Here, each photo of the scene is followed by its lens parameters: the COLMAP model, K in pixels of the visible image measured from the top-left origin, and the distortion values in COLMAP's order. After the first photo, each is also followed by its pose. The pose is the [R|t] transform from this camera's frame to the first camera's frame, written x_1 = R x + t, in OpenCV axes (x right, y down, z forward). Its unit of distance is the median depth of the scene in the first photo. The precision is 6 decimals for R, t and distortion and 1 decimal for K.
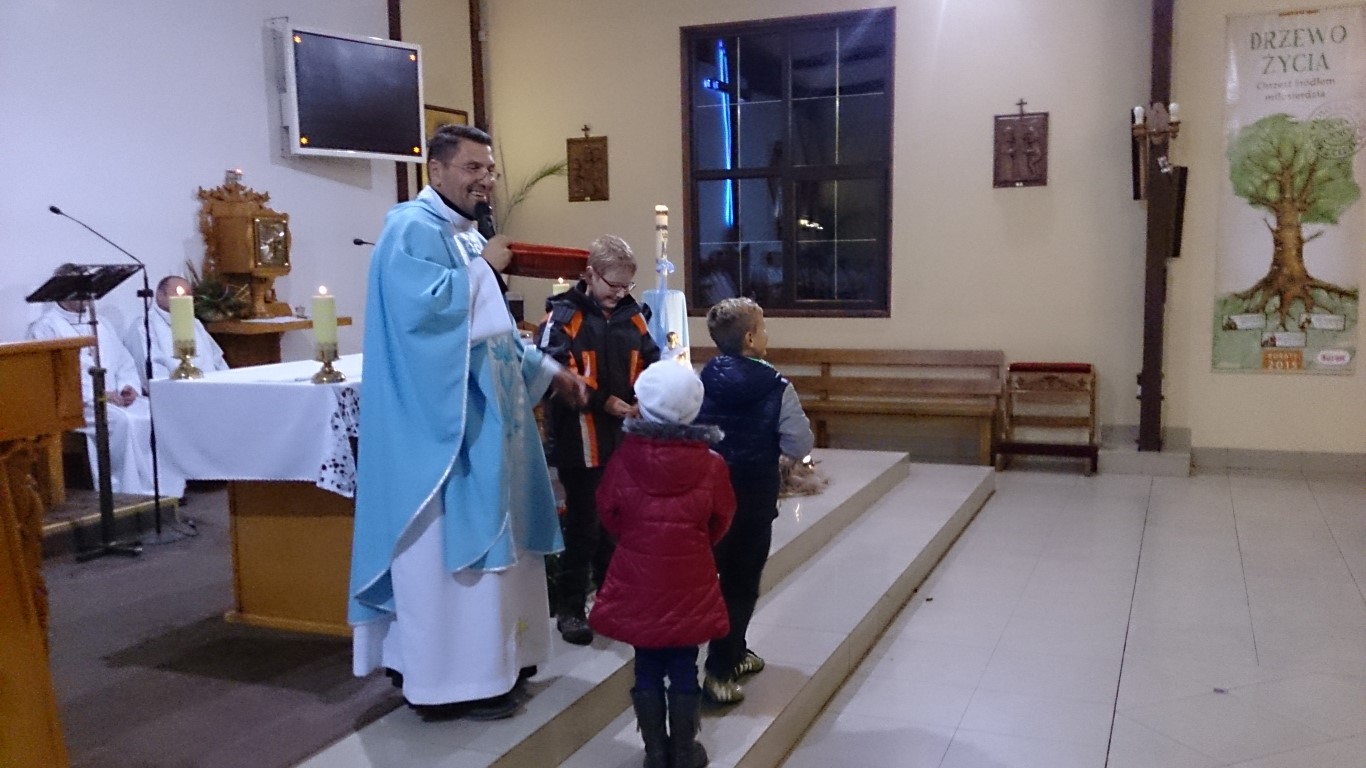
lens RADIAL K [[1230.8, 0, 687.3], [0, 1230.8, 414.4], [0, 0, 1]] dist [0.075211, -0.146909]
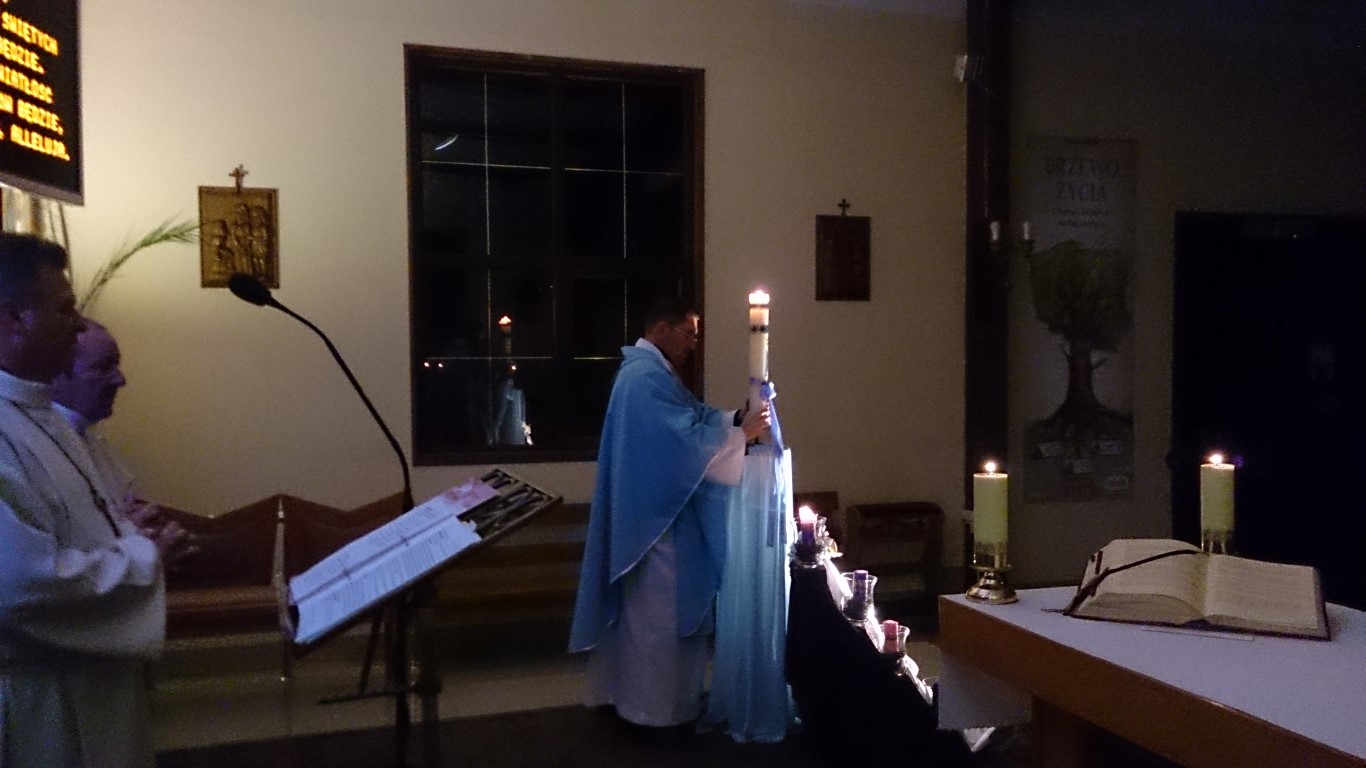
lens RADIAL K [[1236.0, 0, 681.1], [0, 1236.0, 418.9], [0, 0, 1]] dist [0.077606, -0.153192]
pose [[0.730254, -0.011957, 0.683071, -0.423160], [0.086048, 0.993494, -0.074602, -0.051546], [-0.677735, 0.113256, 0.726532, 0.492838]]
